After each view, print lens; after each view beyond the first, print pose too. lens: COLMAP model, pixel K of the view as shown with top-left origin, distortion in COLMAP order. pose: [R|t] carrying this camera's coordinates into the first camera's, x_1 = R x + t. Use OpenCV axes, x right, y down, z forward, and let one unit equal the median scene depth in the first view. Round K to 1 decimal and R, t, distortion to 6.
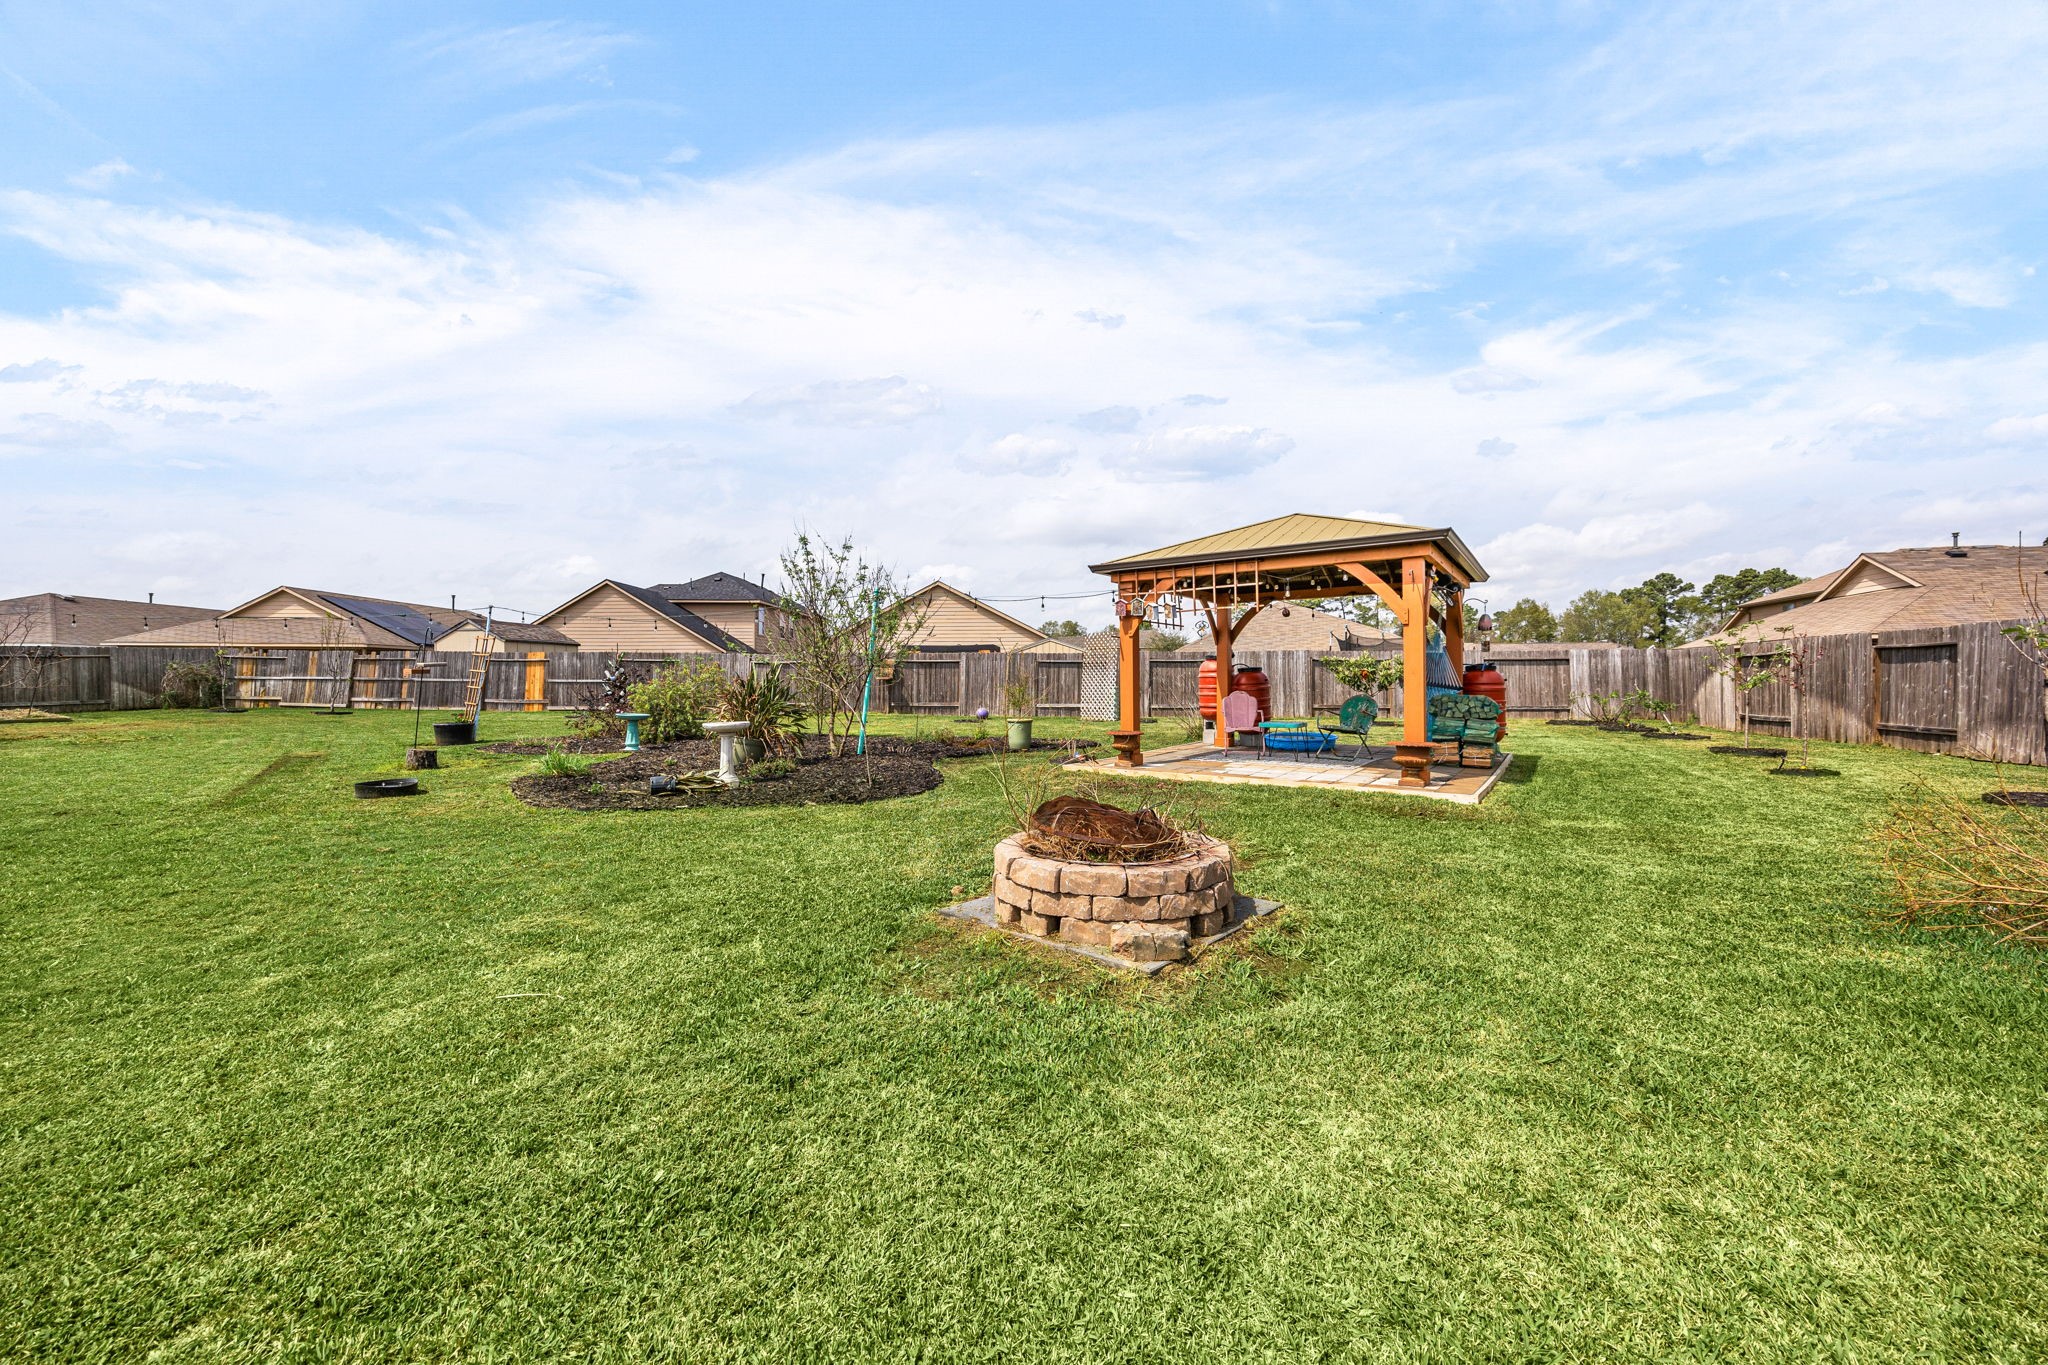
lens RADIAL K [[777.9, 0, 1018.9], [0, 777.9, 684.6], [0, 0, 1]] dist [-0.000868, -0.000054]
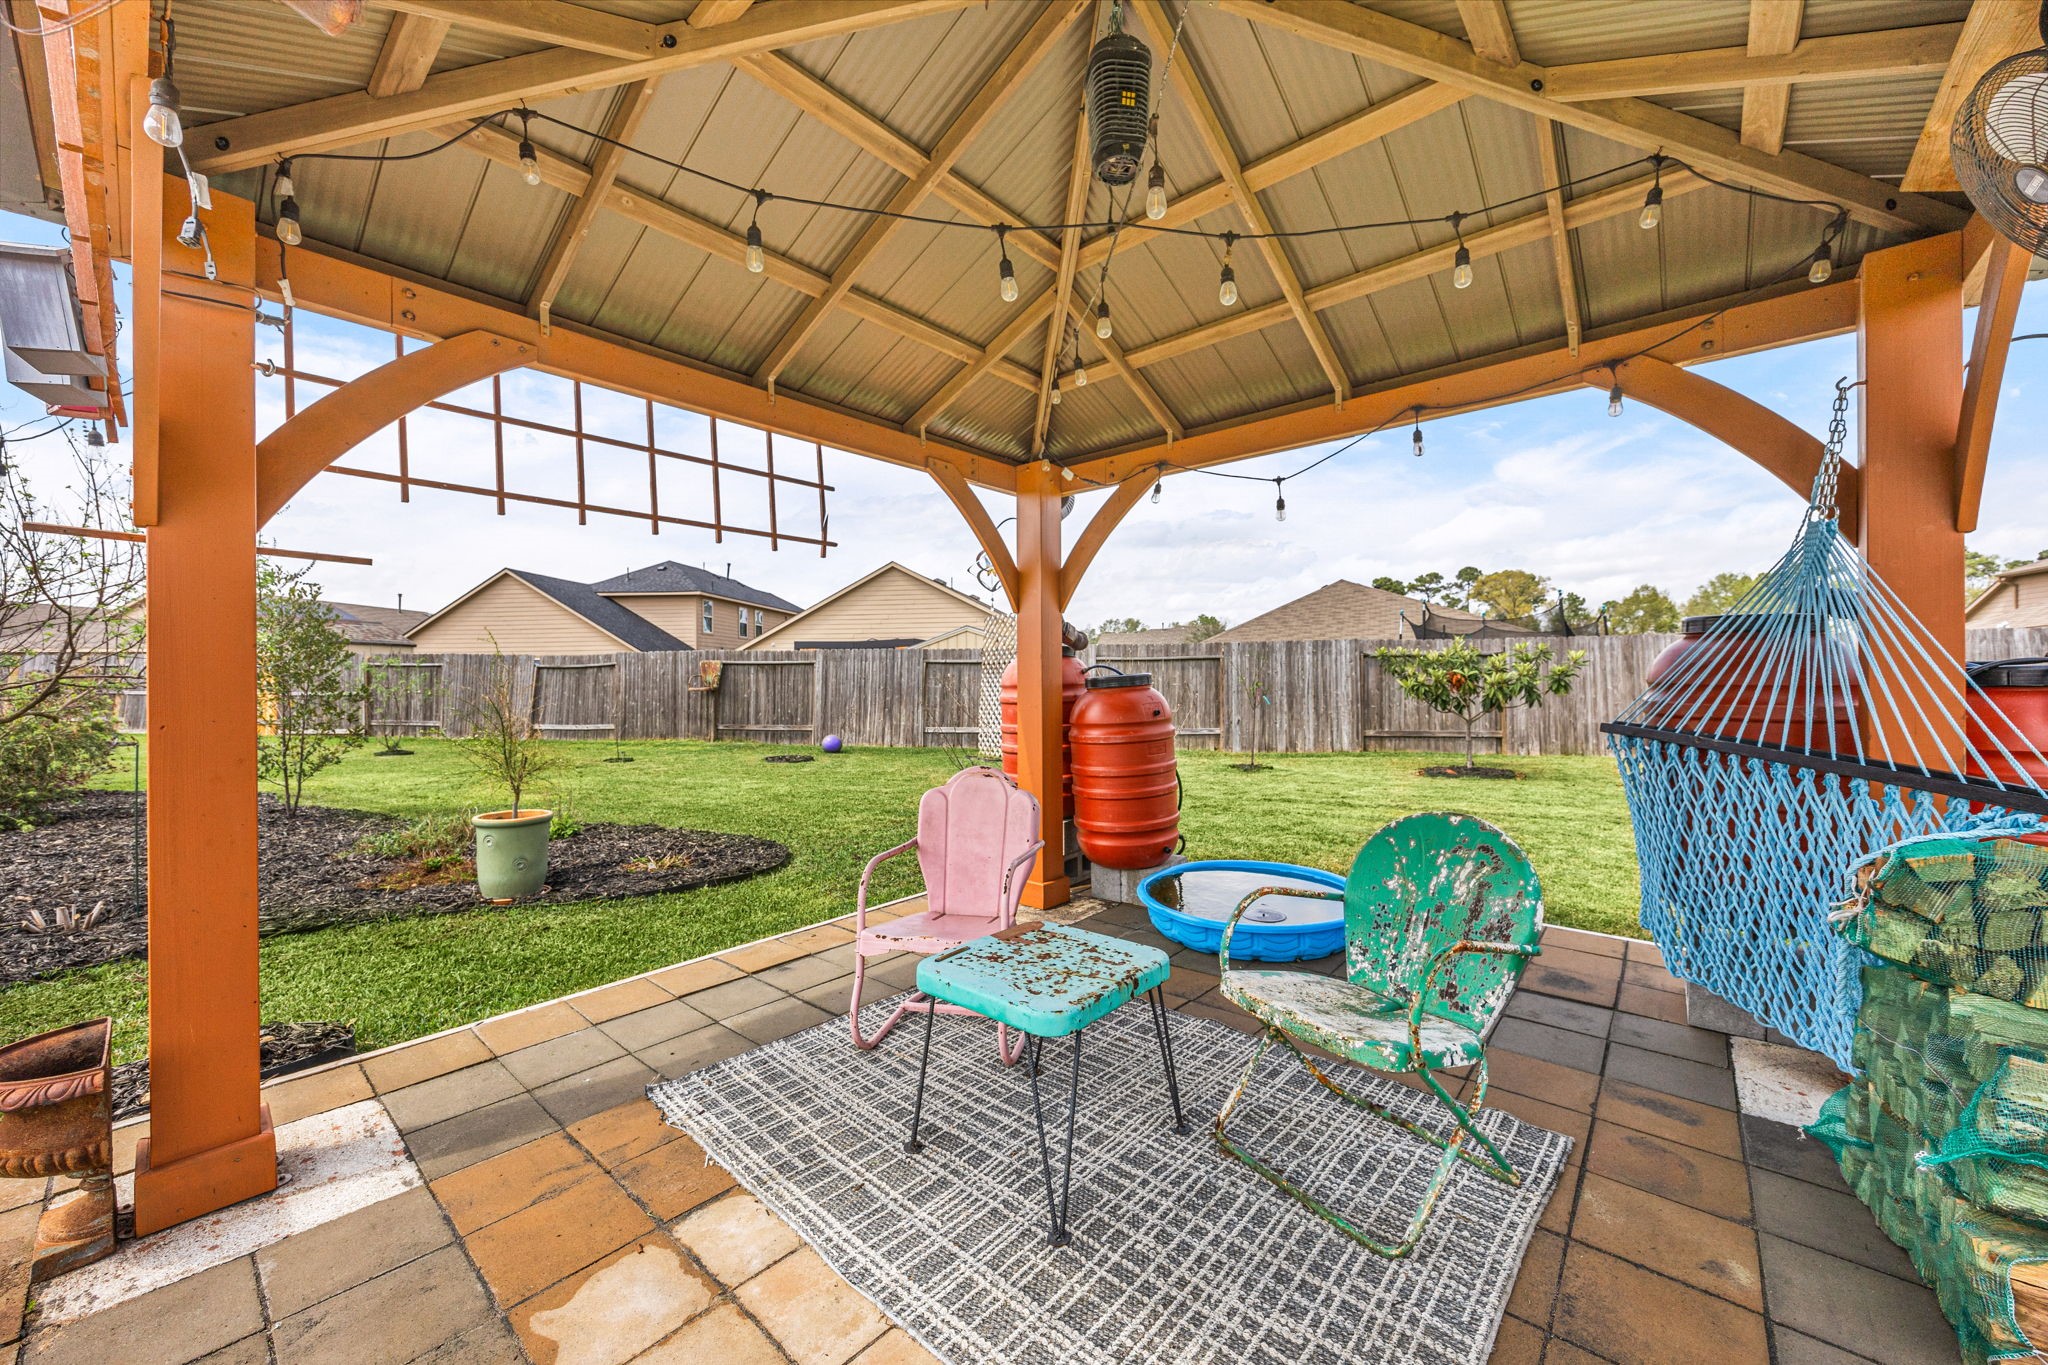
lens RADIAL K [[777.9, 0, 1018.9], [0, 777.9, 684.6], [0, 0, 1]] dist [-0.000868, -0.000054]
pose [[0.995731, -0.006566, -0.092068, 0.248355], [0.006621, 0.999978, 0.000286, -0.016269], [0.092064, -0.000895, 0.995753, 0.562308]]
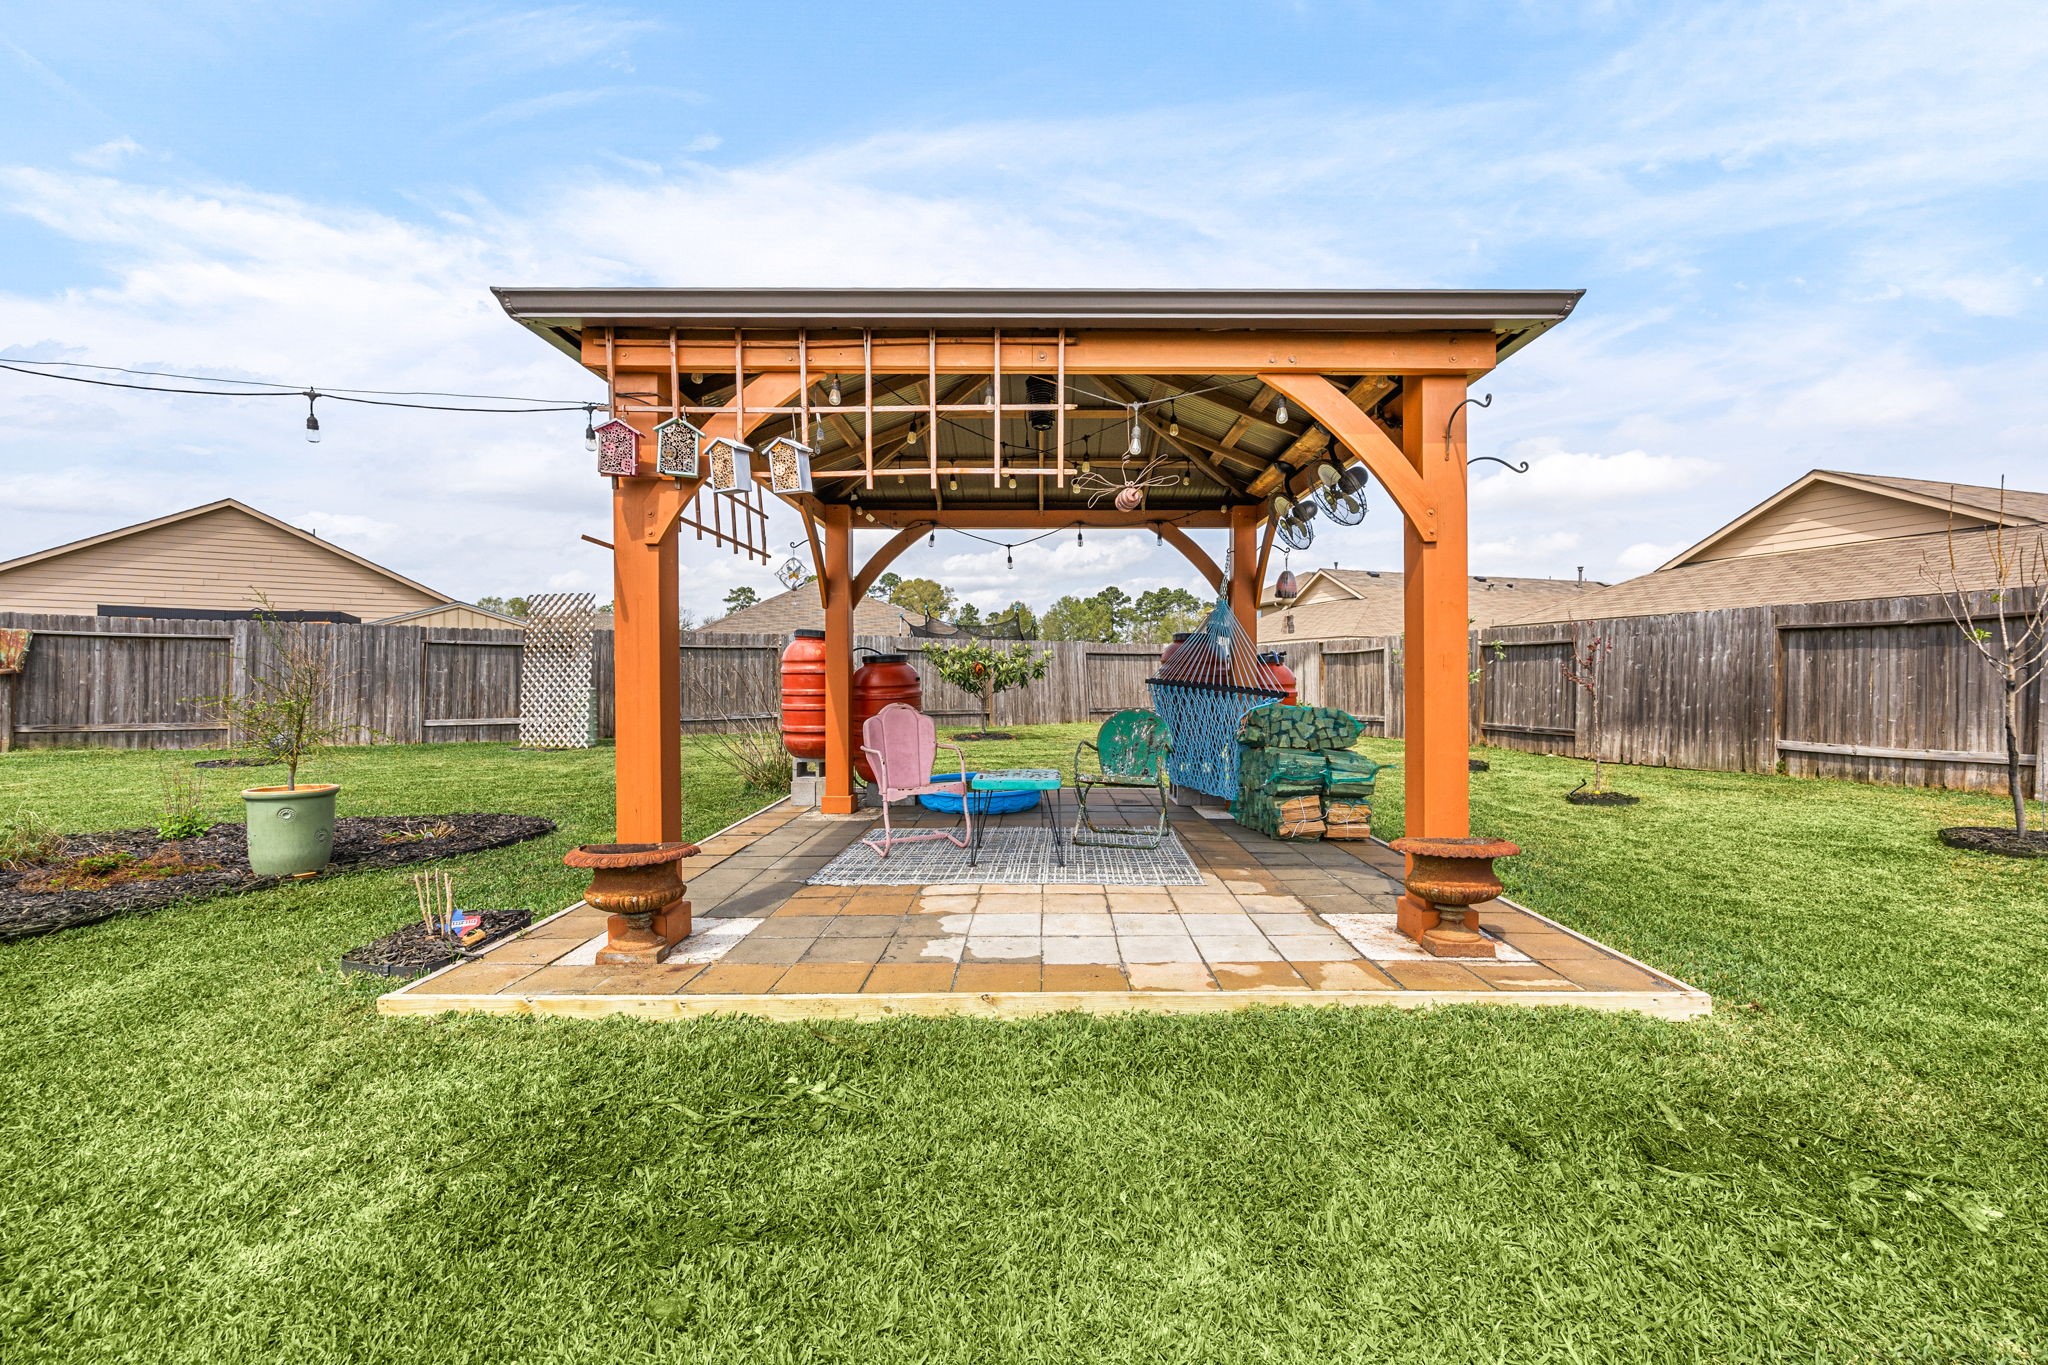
lens RADIAL K [[827.6, 0, 1056.5], [0, 827.6, 675.9], [0, 0, 1]] dist [-0.002432, -0.000306]
pose [[0.802404, 0.002002, 0.596777, 0.049730], [0.000854, 0.999989, -0.004504, -0.004450], [-0.596780, 0.004124, 0.802394, 0.423039]]
